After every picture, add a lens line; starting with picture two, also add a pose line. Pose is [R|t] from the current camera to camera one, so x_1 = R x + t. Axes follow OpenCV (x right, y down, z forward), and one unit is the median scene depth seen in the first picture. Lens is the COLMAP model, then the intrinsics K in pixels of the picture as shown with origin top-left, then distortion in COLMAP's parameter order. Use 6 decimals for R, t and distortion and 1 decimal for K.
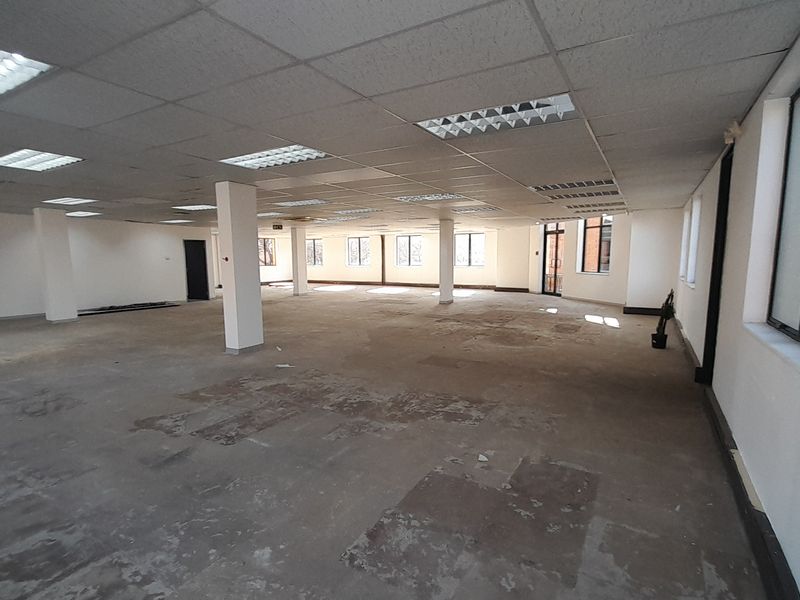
lens RADIAL K [[420.5, 0, 399.9], [0, 420.5, 310.5], [0, 0, 1]] dist [0.020549, -0.014631]
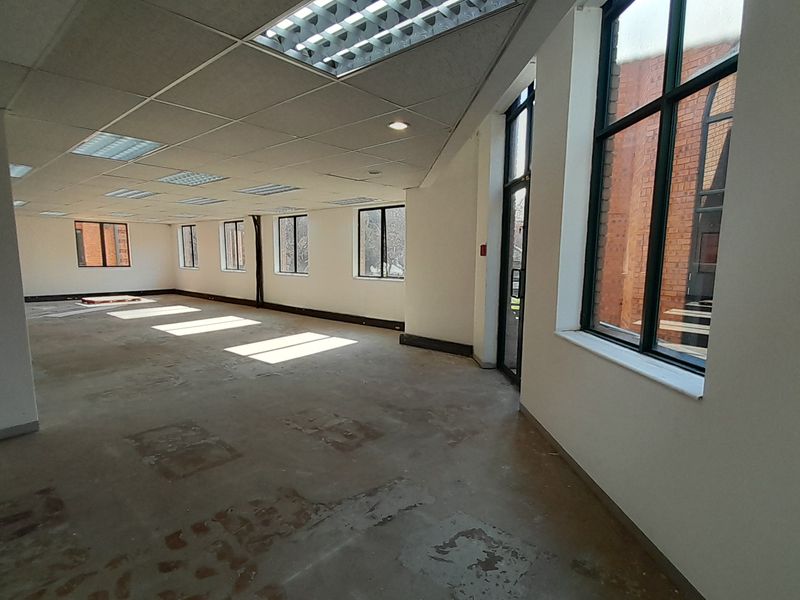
lens RADIAL K [[420.5, 0, 400.9], [0, 420.5, 313.4], [0, 0, 1]] dist [0.020549, -0.014631]
pose [[0.982014, 0.038428, -0.184857, 0.246455], [-0.037017, 0.999253, 0.011083, -0.065739], [0.185145, -0.004041, 0.982703, 0.500399]]
